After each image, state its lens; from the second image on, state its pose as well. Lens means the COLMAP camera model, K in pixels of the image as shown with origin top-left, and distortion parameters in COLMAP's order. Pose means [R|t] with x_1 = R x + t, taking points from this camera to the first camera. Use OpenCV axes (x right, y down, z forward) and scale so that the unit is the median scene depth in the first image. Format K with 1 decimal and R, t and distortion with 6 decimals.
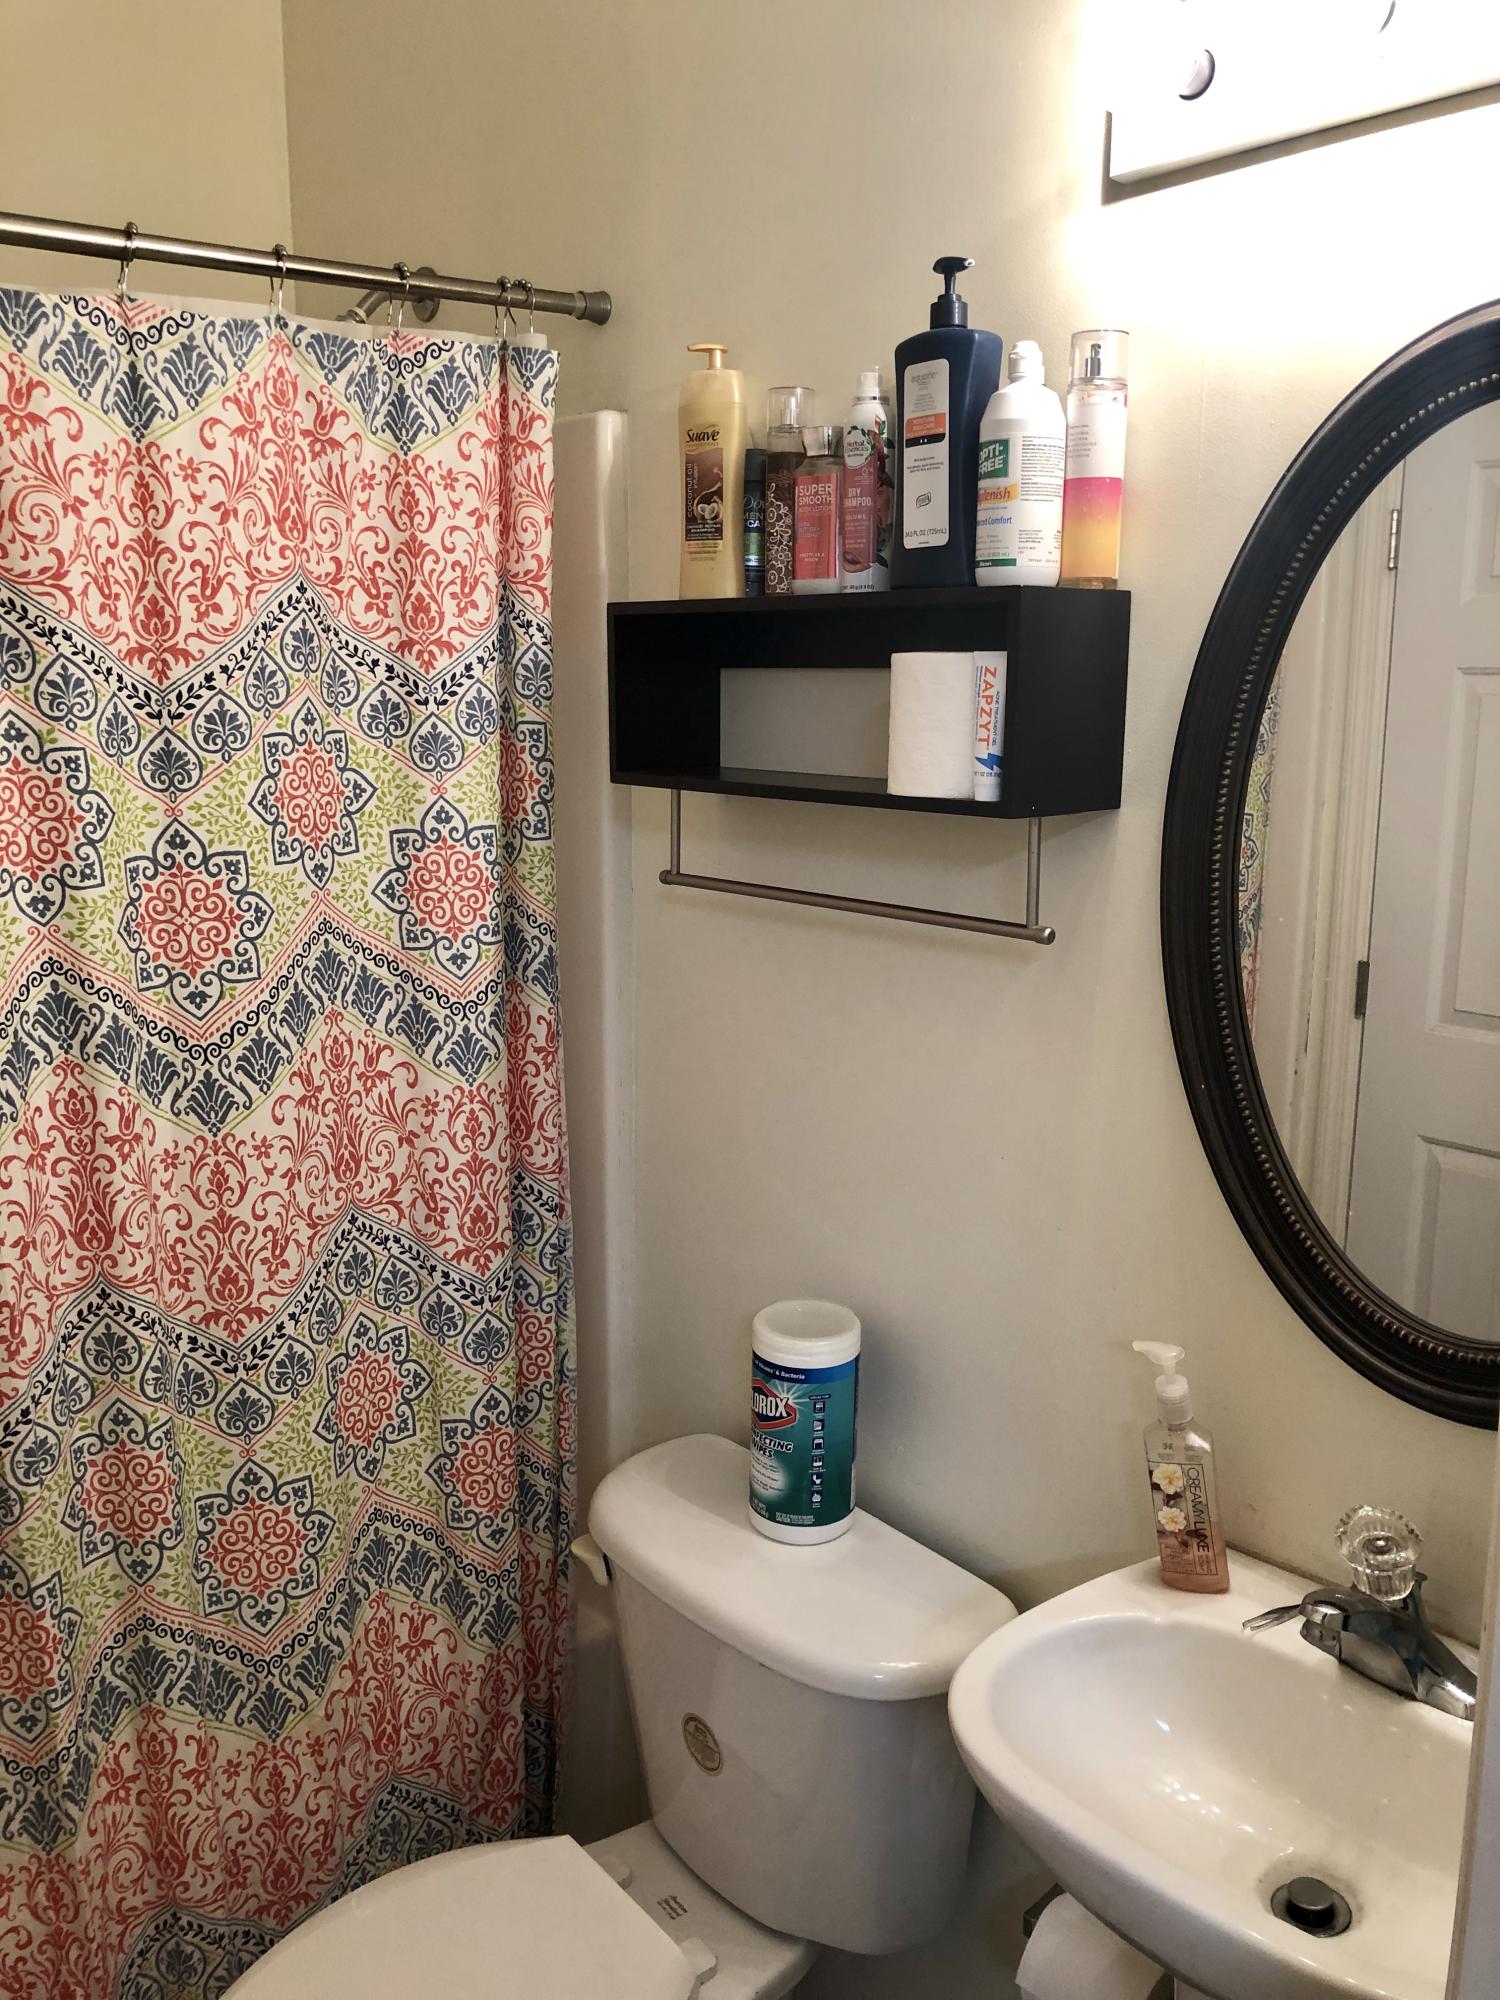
lens RADIAL K [[1628.4, 0, 747.4], [0, 1628.4, 992.8], [0, 0, 1]] dist [0.037493, -0.041198]
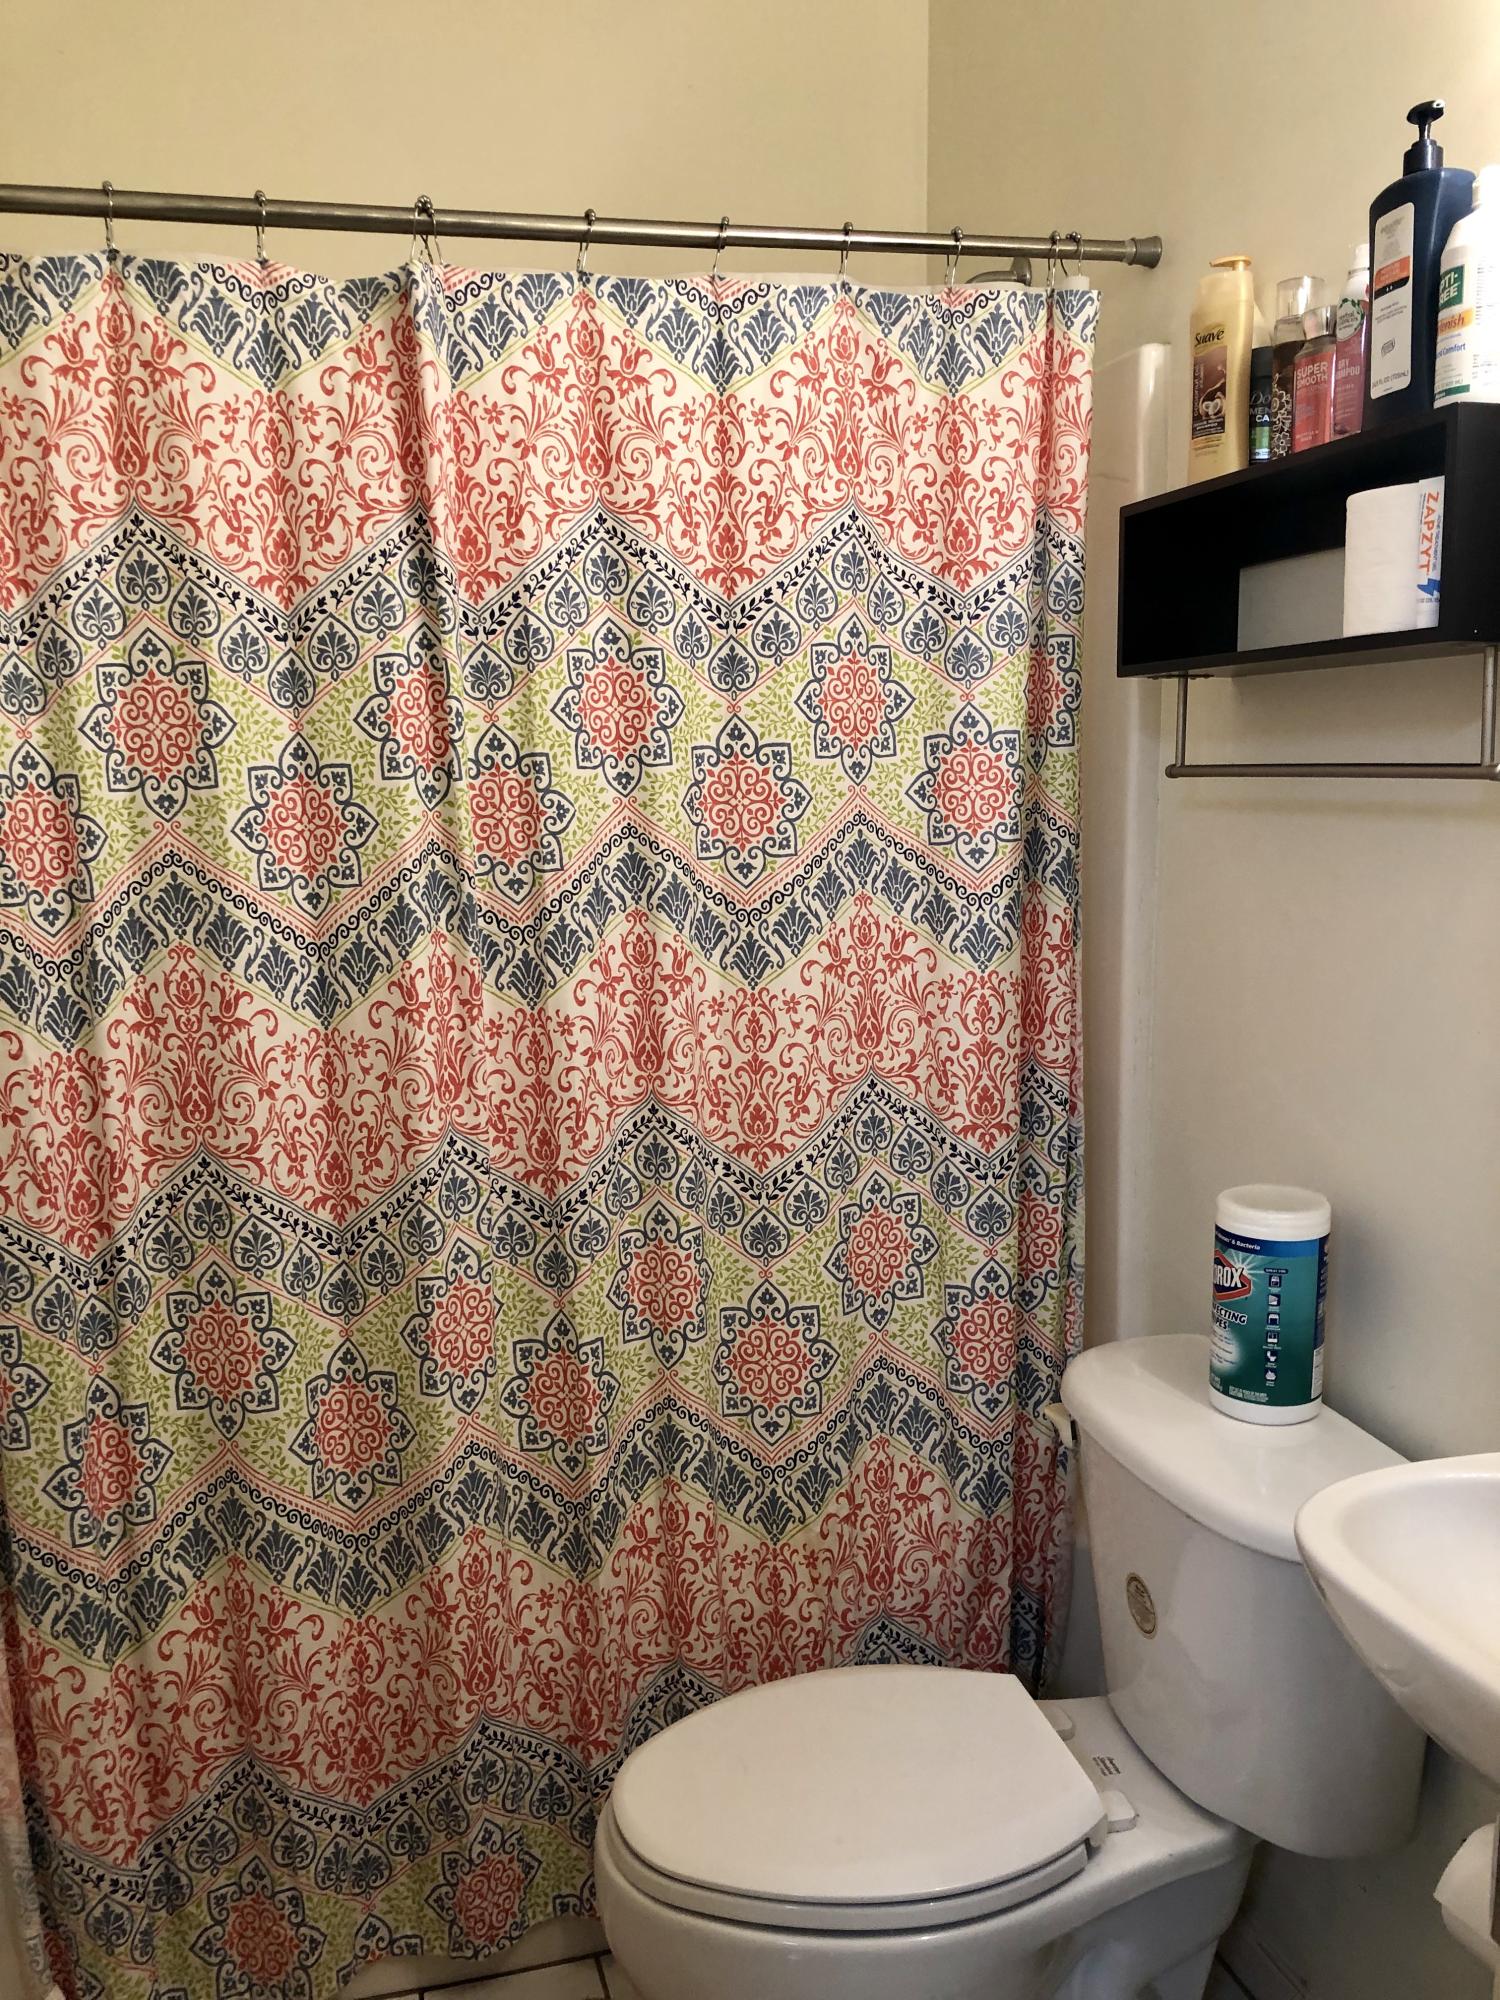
lens RADIAL K [[1628.4, 0, 761.2], [0, 1628.4, 981.0], [0, 0, 1]] dist [0.037493, -0.041198]
pose [[0.905644, 0.043480, -0.421804, 0.167715], [-0.068931, 0.996594, -0.045269, 0.134520], [0.418399, 0.070073, 0.905556, -0.043130]]
